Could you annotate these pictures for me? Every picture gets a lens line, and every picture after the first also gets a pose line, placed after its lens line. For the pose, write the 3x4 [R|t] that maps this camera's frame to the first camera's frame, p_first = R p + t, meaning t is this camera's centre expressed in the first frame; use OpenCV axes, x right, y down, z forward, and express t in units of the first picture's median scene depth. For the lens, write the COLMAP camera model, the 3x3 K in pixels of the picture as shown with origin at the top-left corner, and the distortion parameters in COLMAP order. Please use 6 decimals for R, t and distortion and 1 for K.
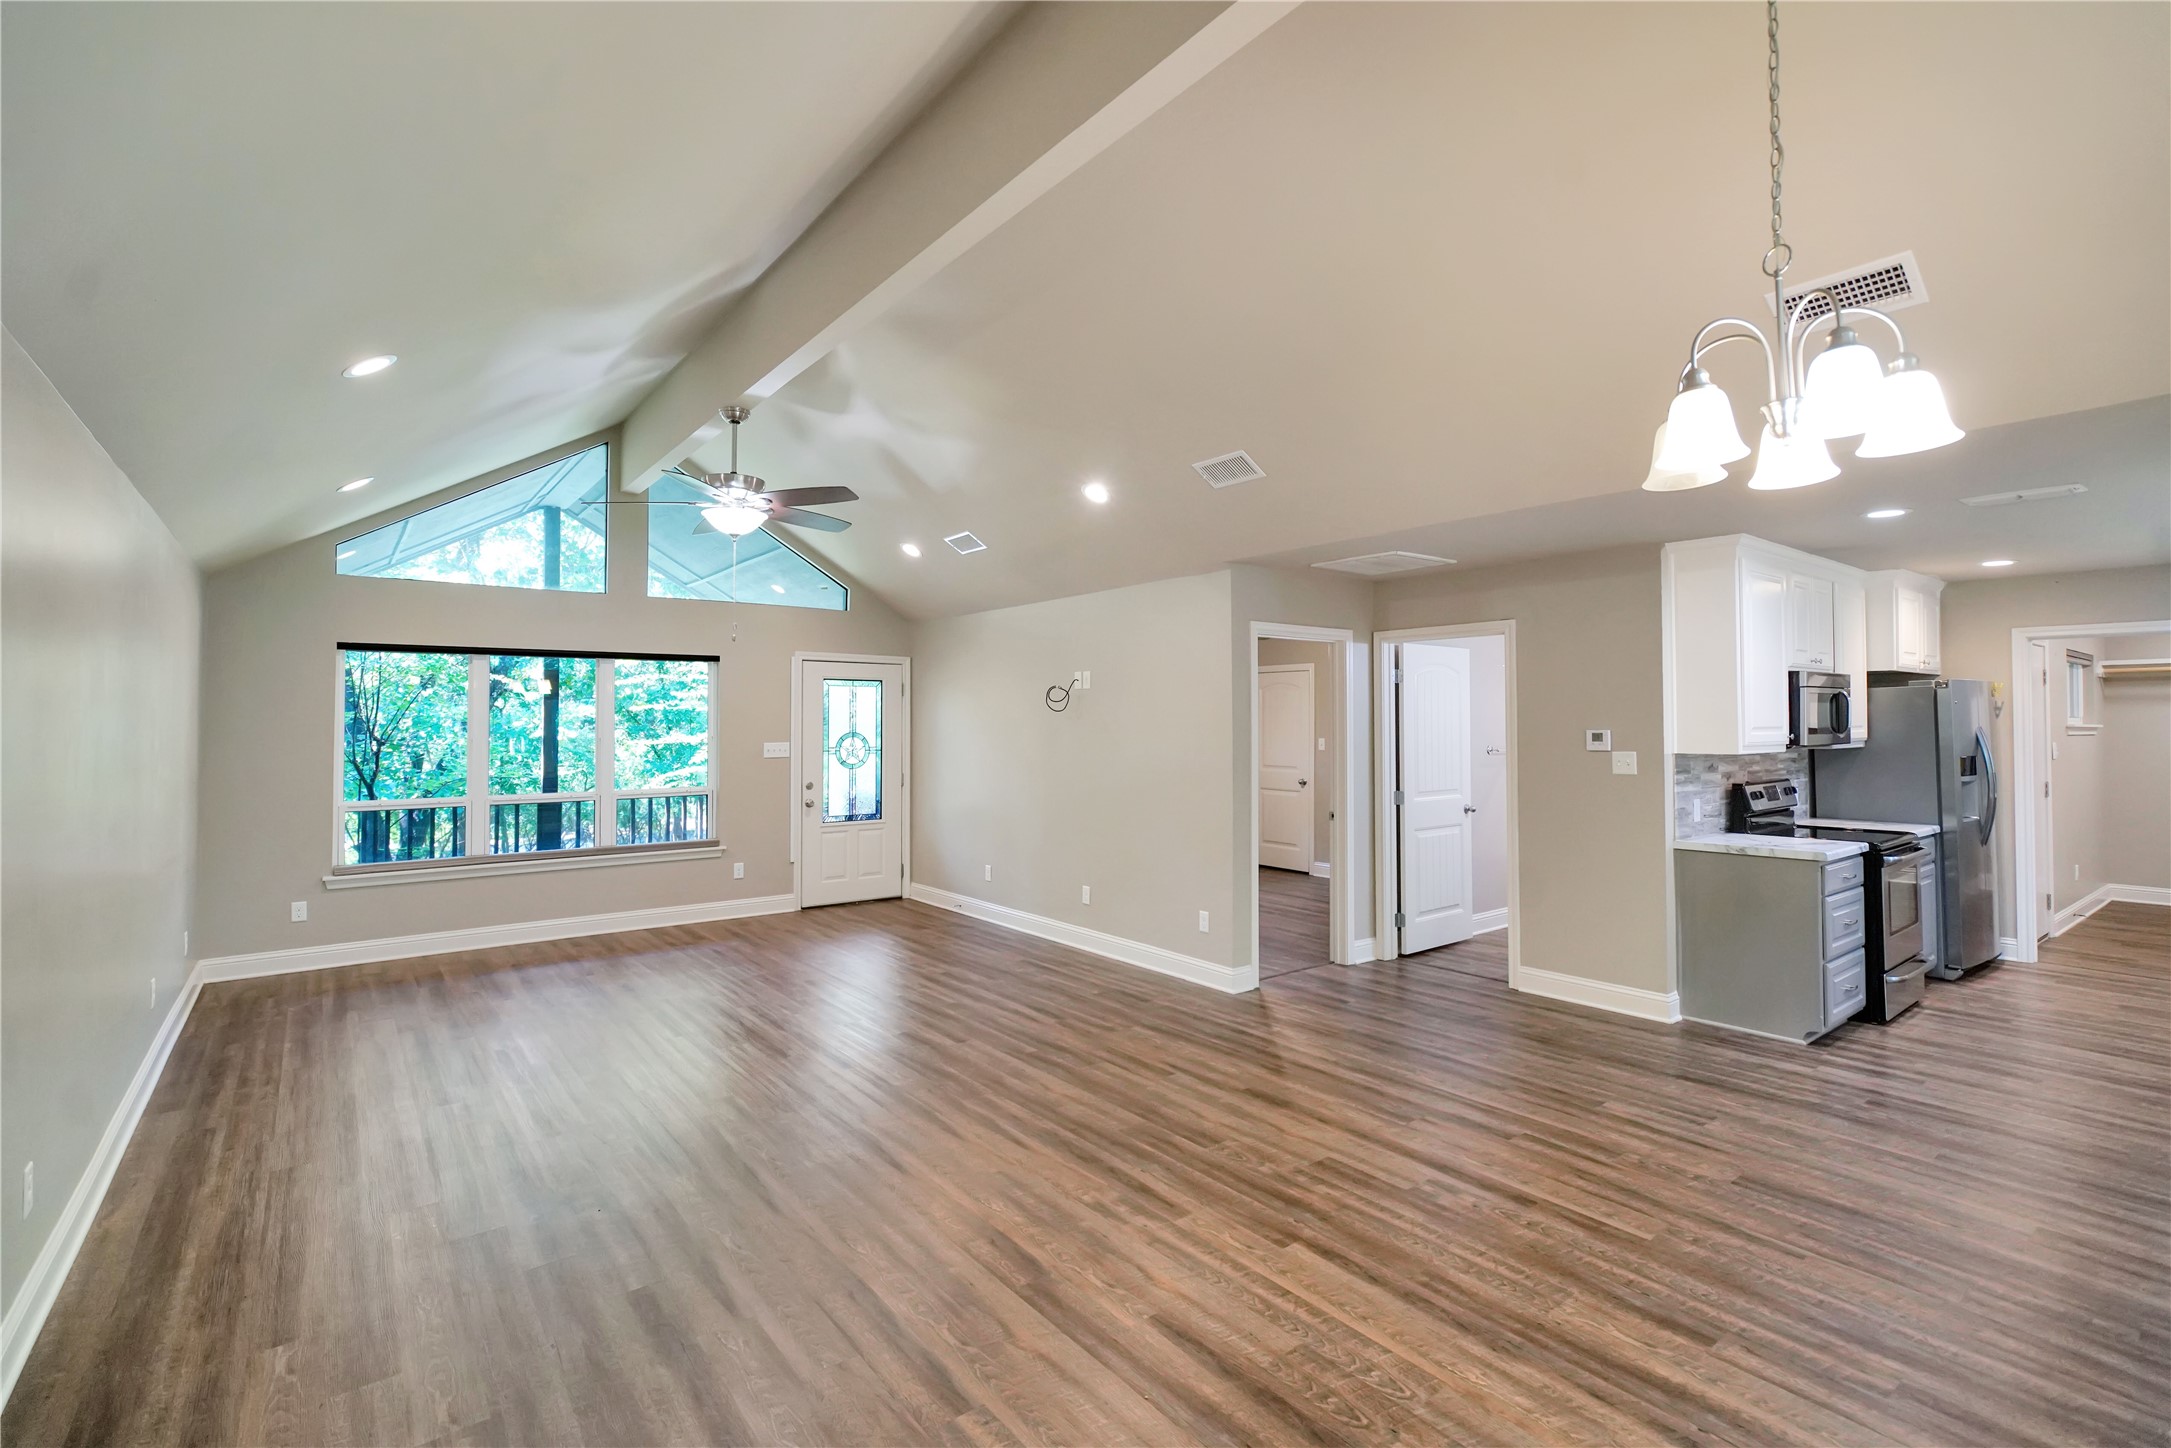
lens RADIAL K [[972.1, 0, 1078.4], [0, 972.1, 697.8], [0, 0, 1]] dist [0.001185, 0.000516]
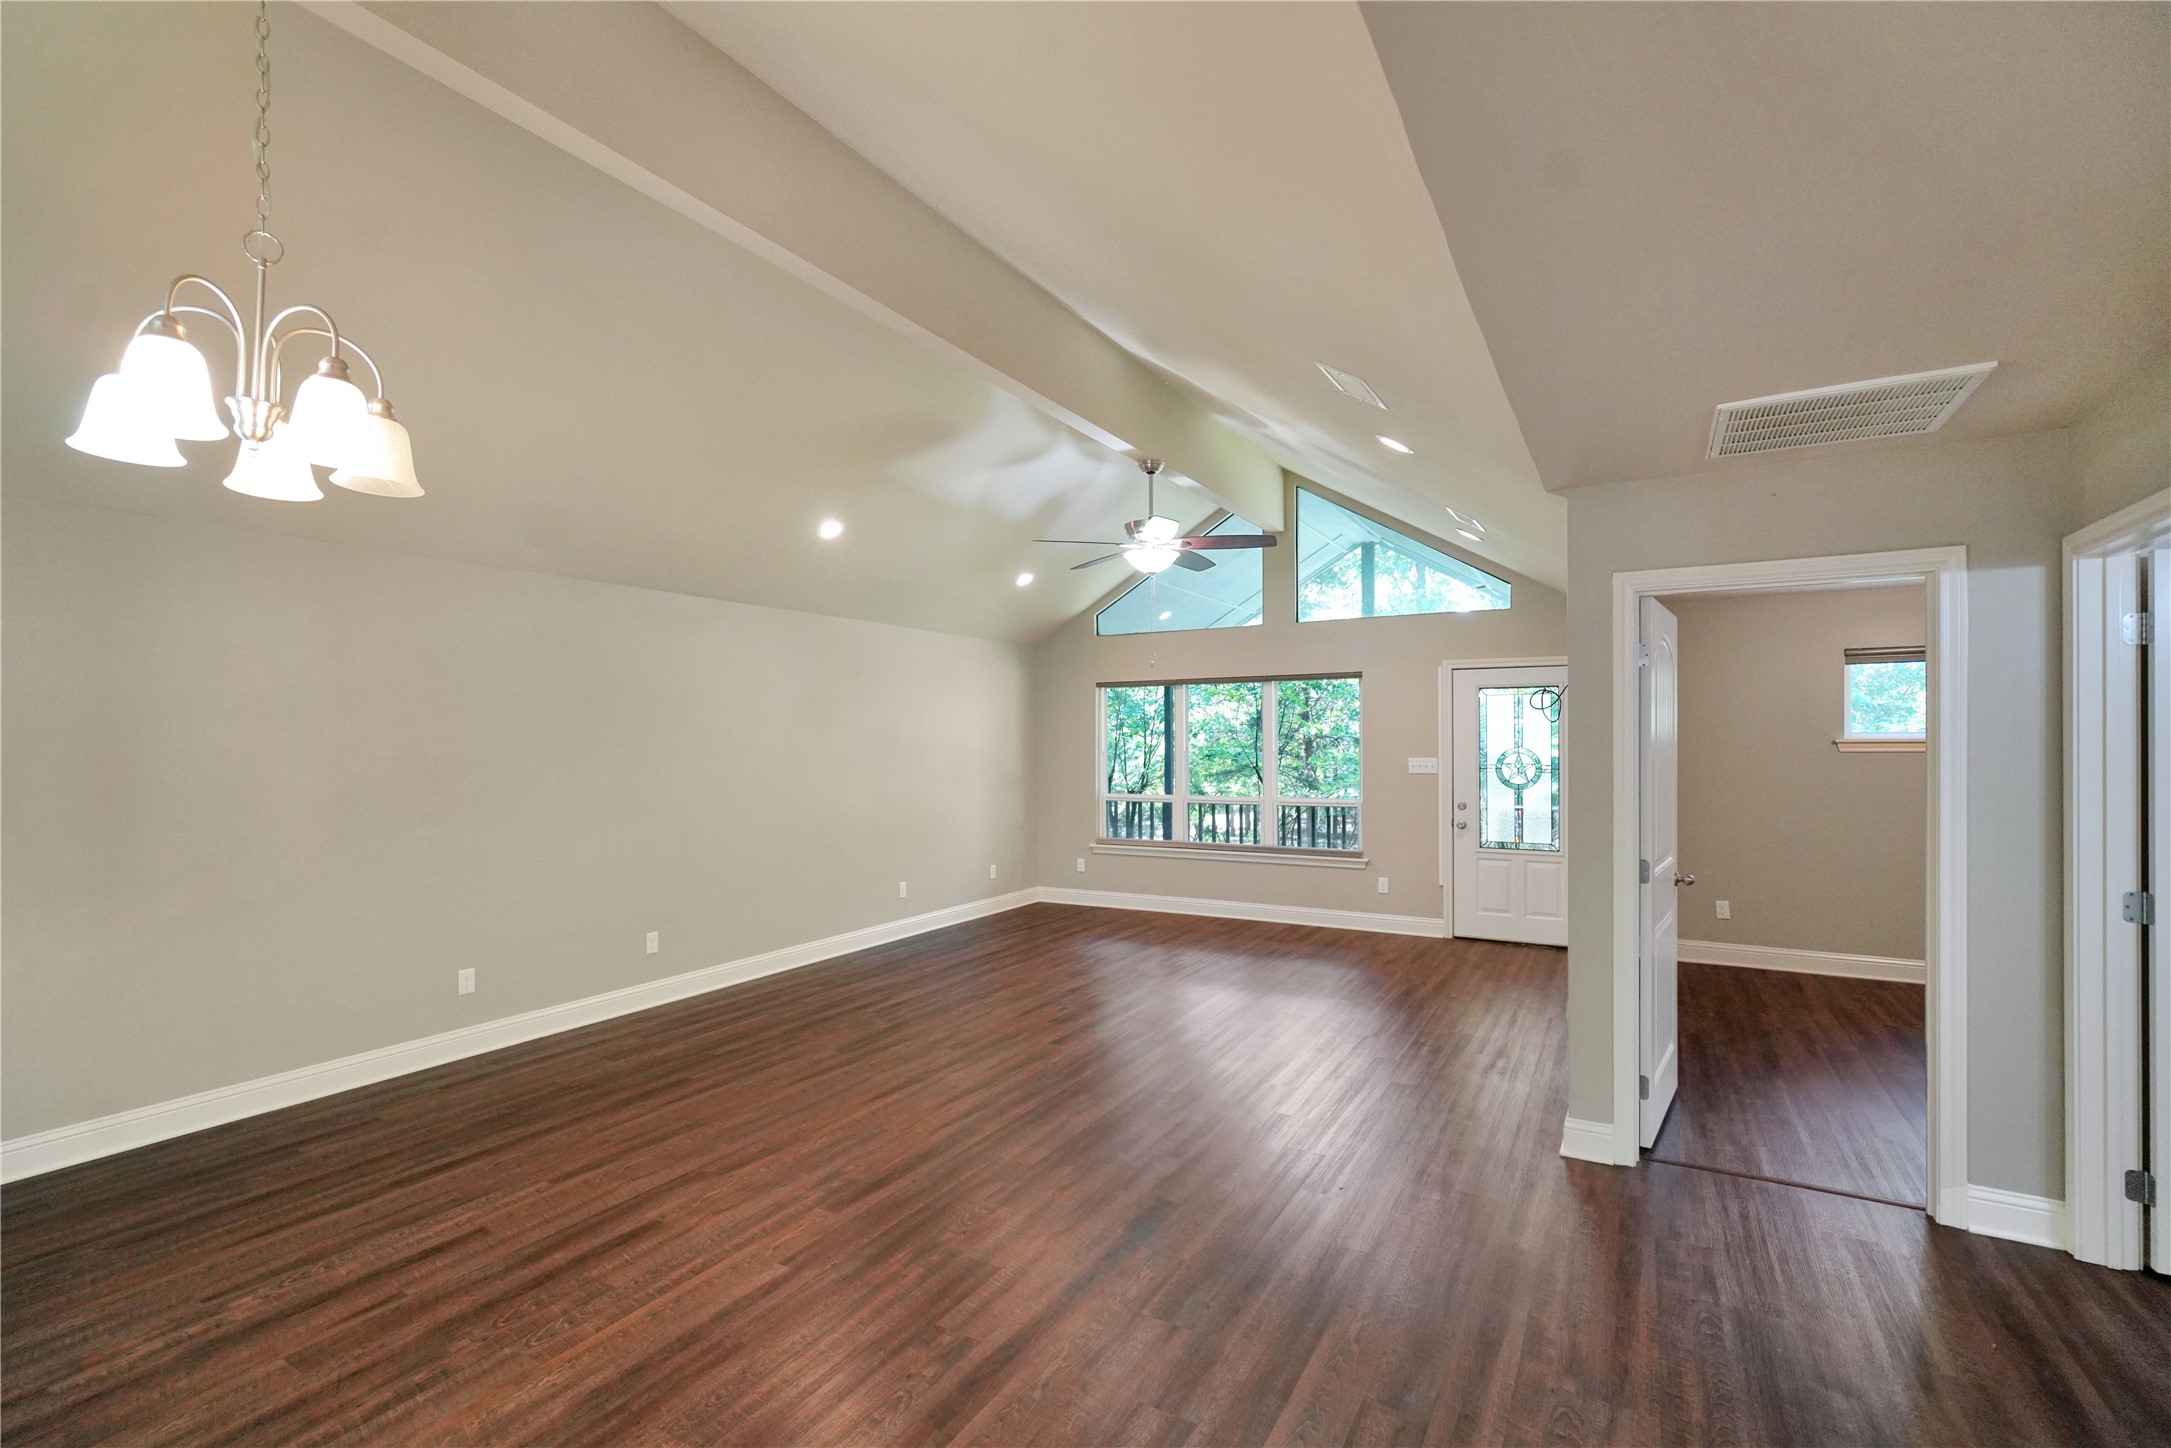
lens RADIAL K [[986.1, 0, 1085.5], [0, 986.1, 724.0], [0, 0, 1]] dist [-0.002358, -0.000368]
pose [[0.385550, -0.013468, -0.922589, 0.908857], [0.026284, 0.999648, -0.003609, 0.015581], [0.922312, -0.022858, 0.385769, 0.649474]]
